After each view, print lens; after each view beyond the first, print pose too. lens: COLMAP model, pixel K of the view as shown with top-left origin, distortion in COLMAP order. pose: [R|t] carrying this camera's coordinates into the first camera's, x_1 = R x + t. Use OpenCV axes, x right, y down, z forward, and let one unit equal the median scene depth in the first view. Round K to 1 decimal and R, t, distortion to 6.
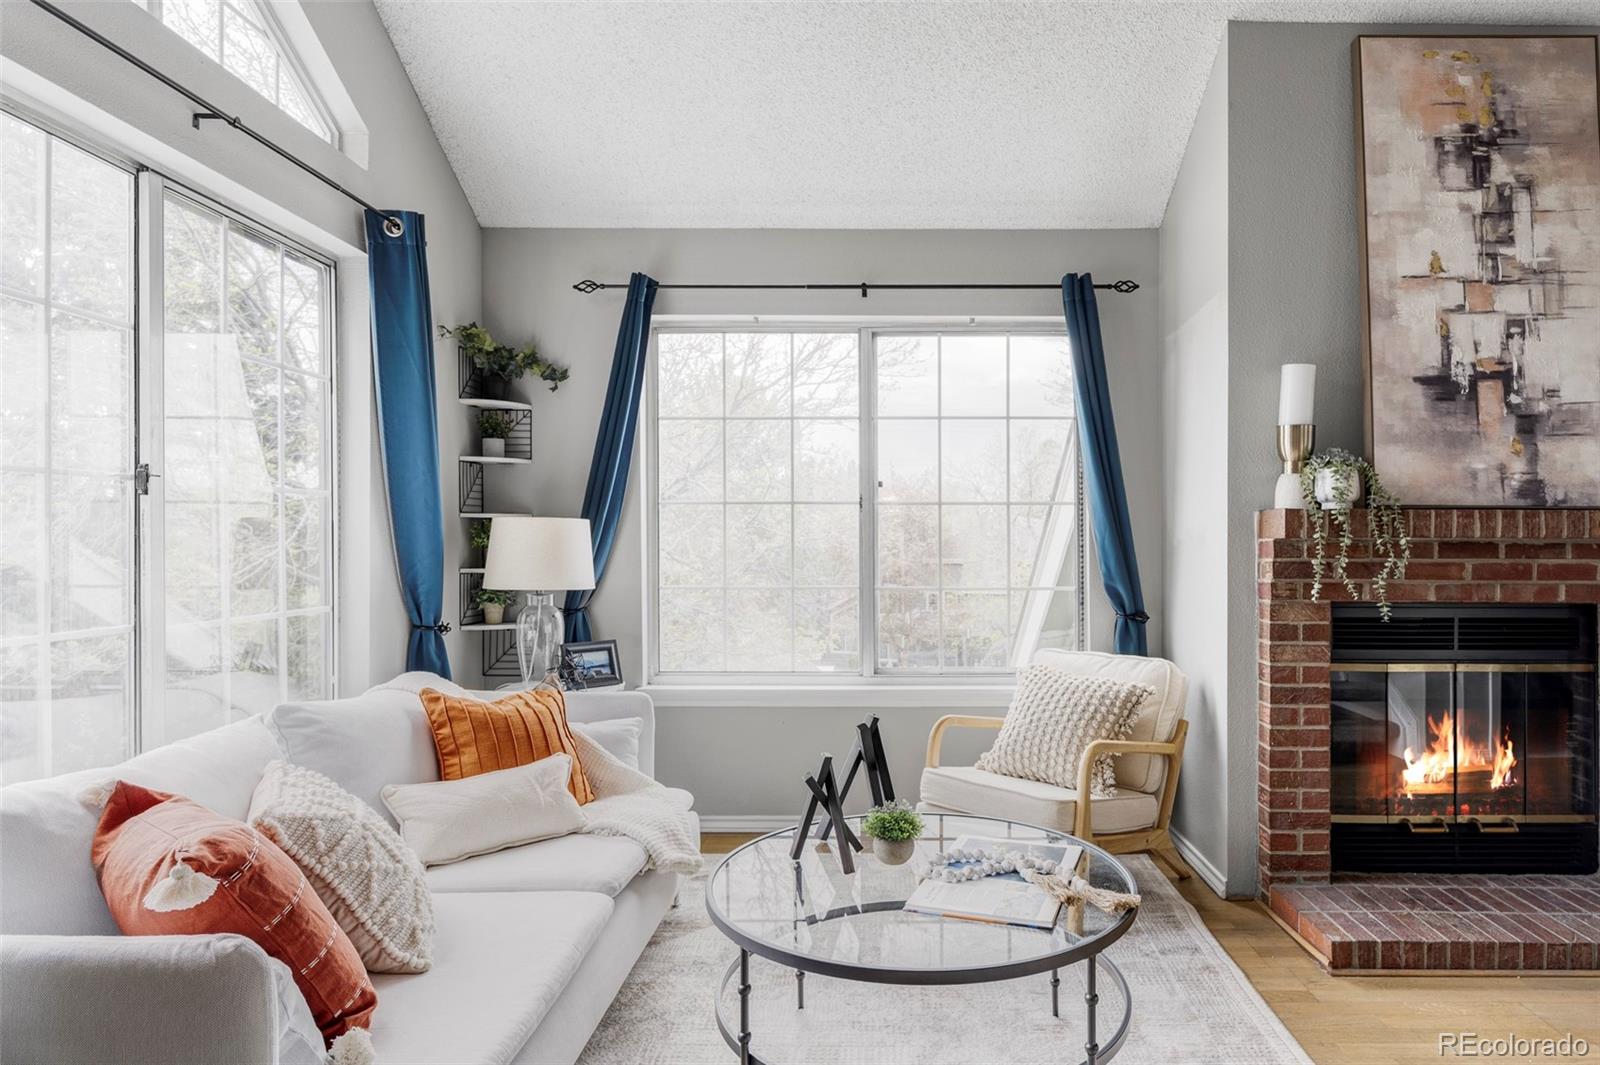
lens RADIAL K [[979.9, 0, 858.0], [0, 979.9, 524.3], [0, 0, 1]] dist [-0.009470, 0.006015]
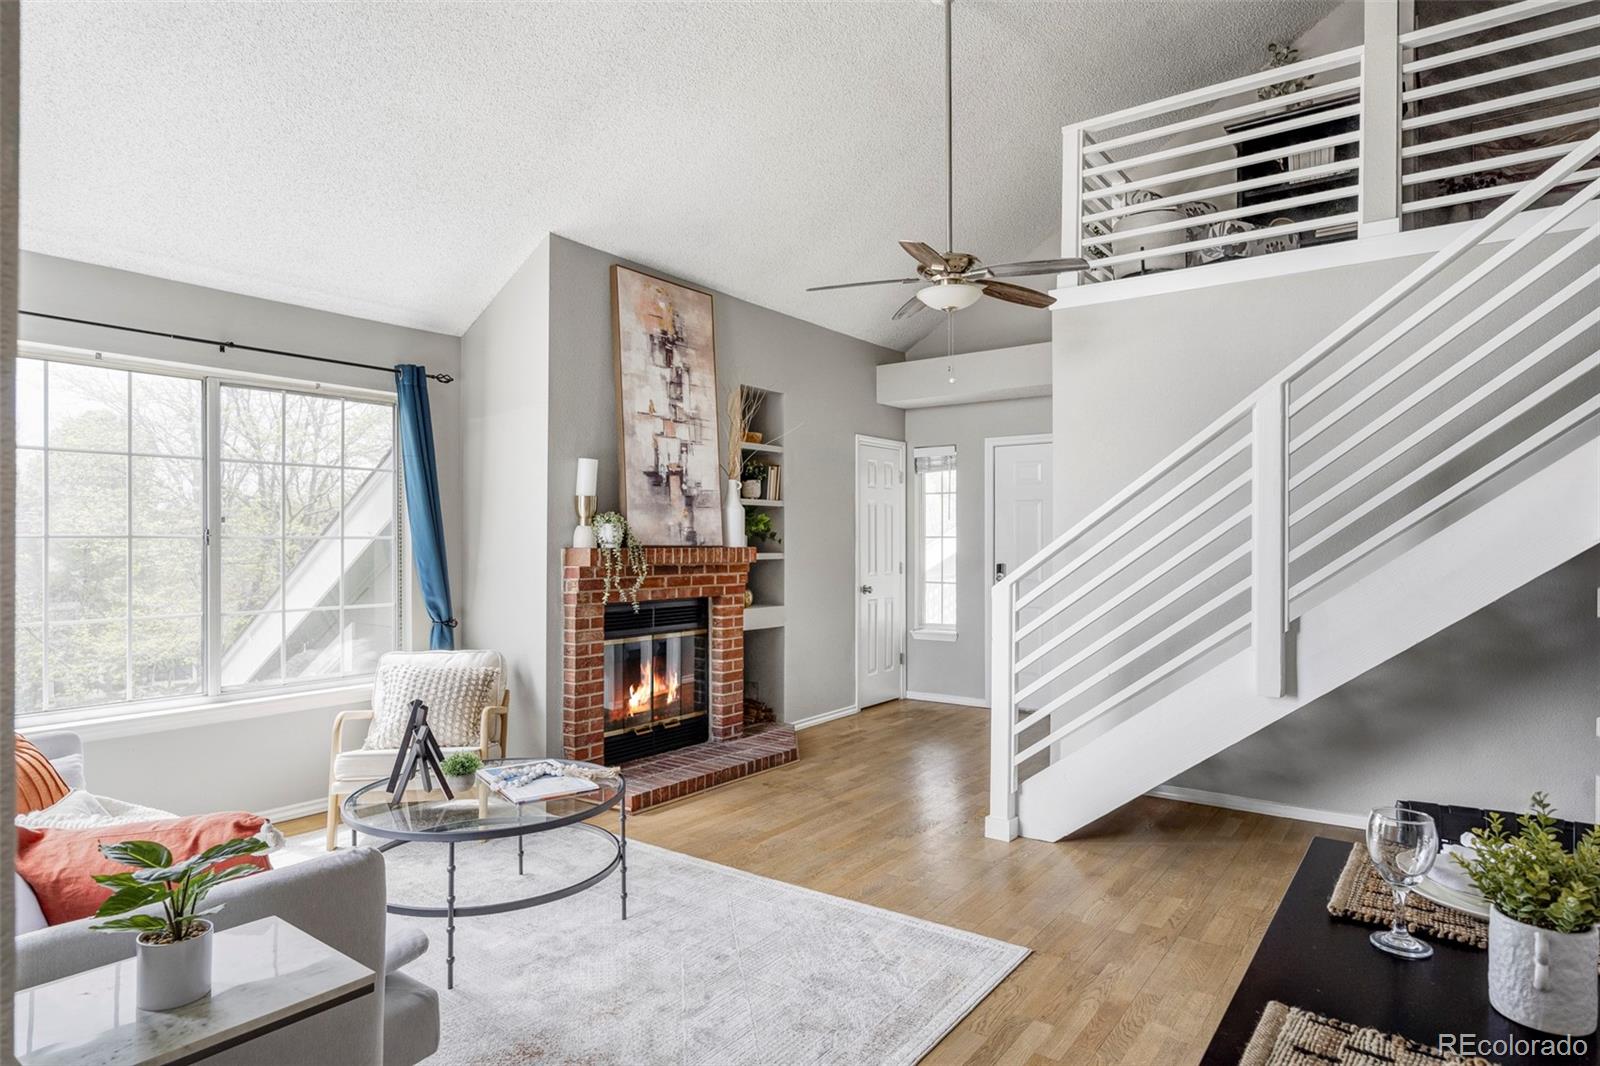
lens RADIAL K [[924.8, 0, 821.6], [0, 924.8, 532.6], [0, 0, 1]] dist [0.000000, 0.000910]
pose [[0.569630, 0.006873, 0.821873, -0.596875], [-0.003244, 0.999976, -0.006114, -0.032431], [-0.821895, 0.000817, 0.569638, -0.194920]]
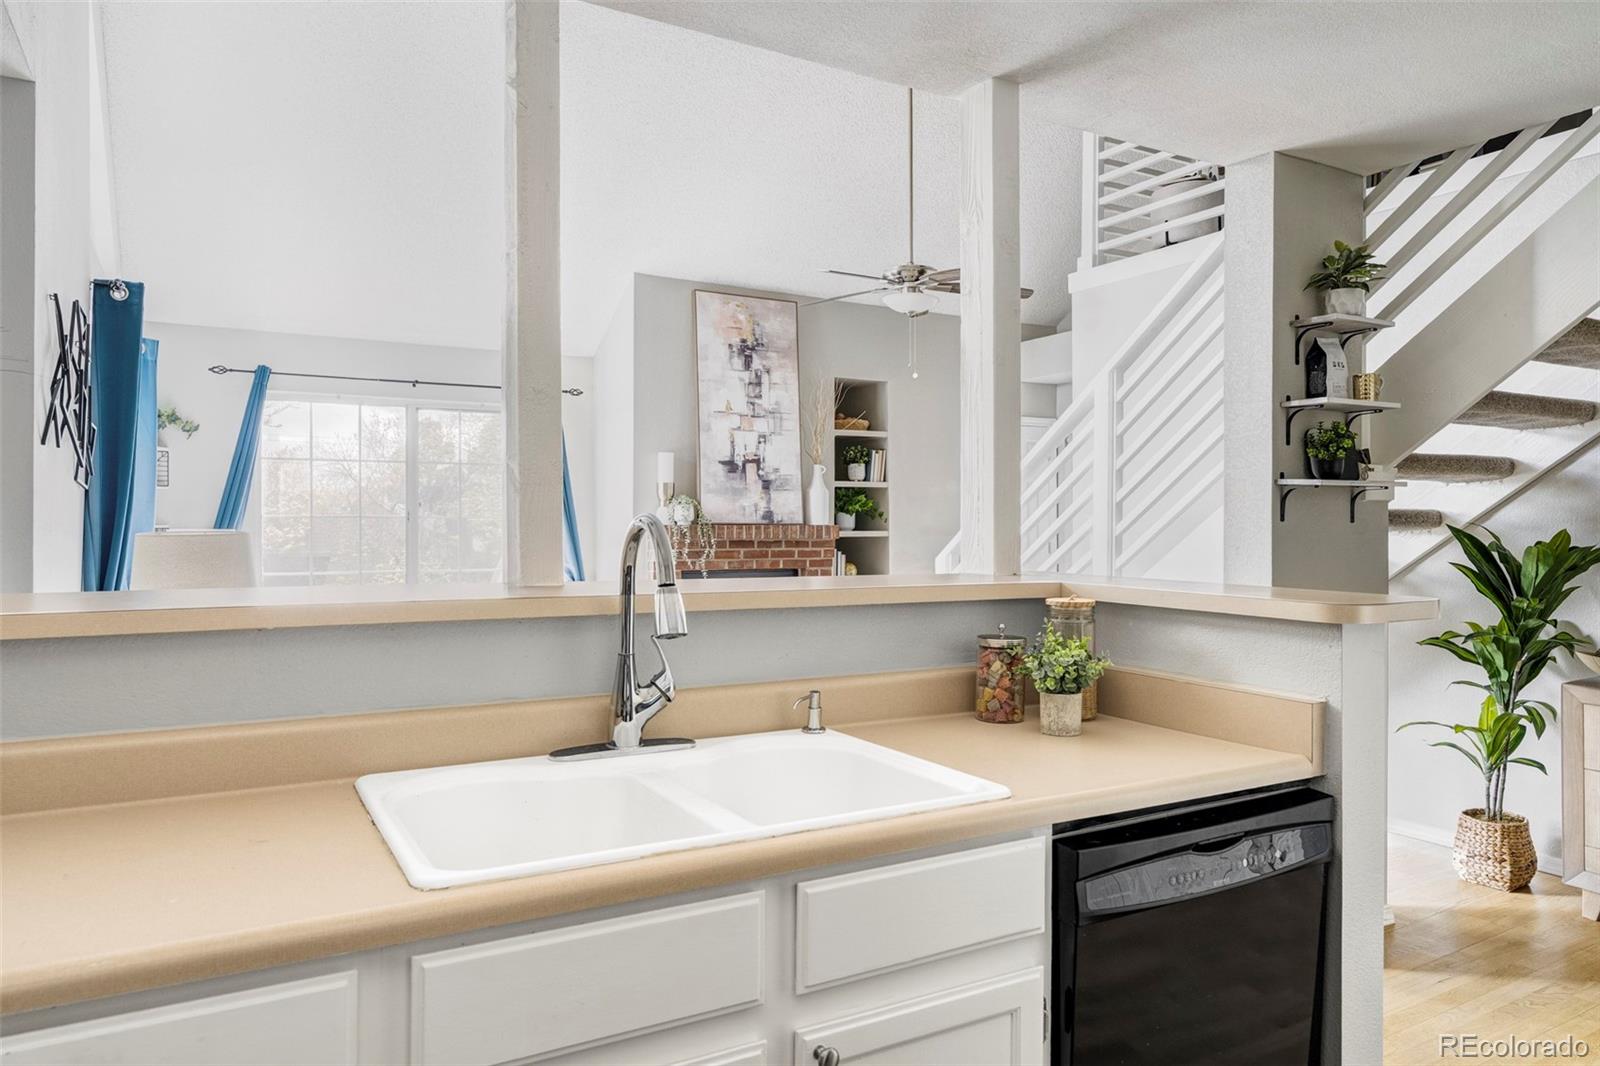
lens RADIAL K [[1069.2, 0, 791.7], [0, 1069.2, 519.2], [0, 0, 1]] dist [-0.000719, -0.001590]
pose [[0.865141, 0.001023, 0.501527, -0.427567], [-0.000957, 0.999999, -0.000389, -0.026448], [-0.501528, -0.000144, 0.865142, -1.025258]]
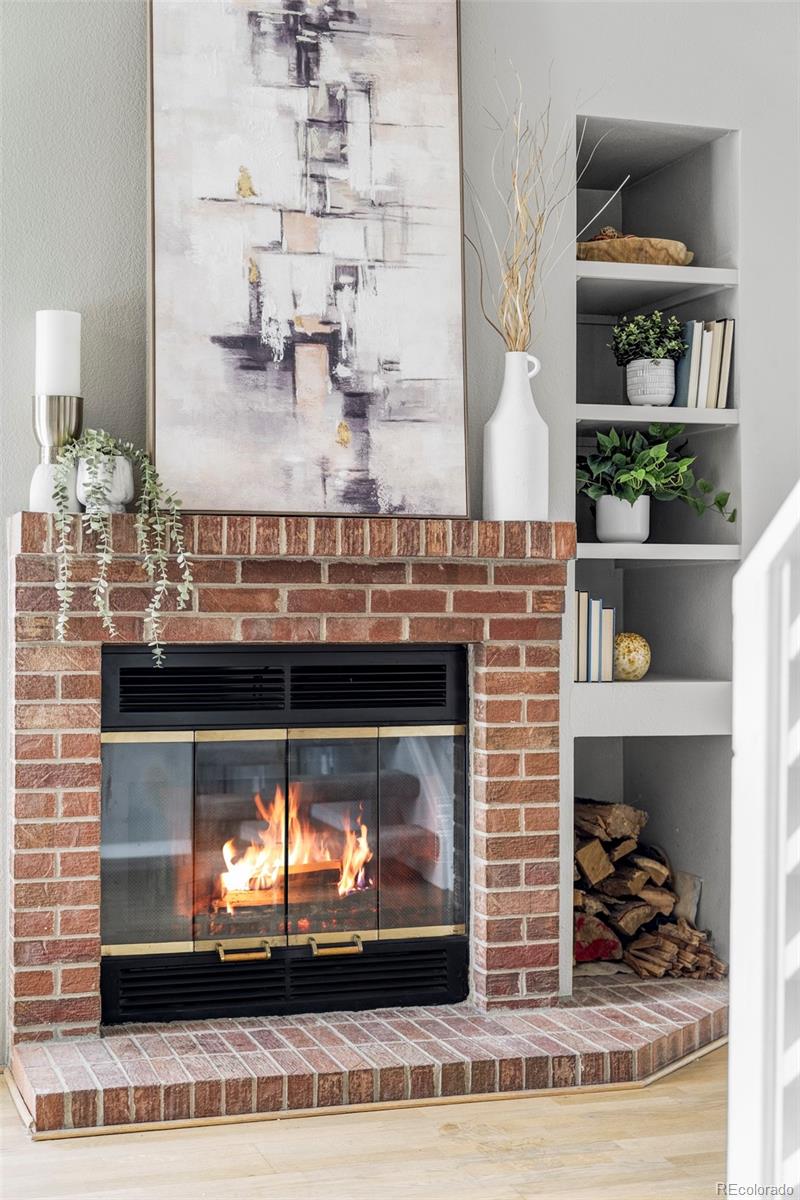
lens RADIAL K [[1820.4, 0, 406.8], [0, 1820.4, 590.5], [0, 0, 1]] dist [0.010505, 0.000000]
pose [[0.949311, 0.001557, 0.314335, 0.276207], [-0.000083, 0.999989, -0.004703, 0.046506], [-0.314339, 0.004438, 0.949301, -0.340999]]
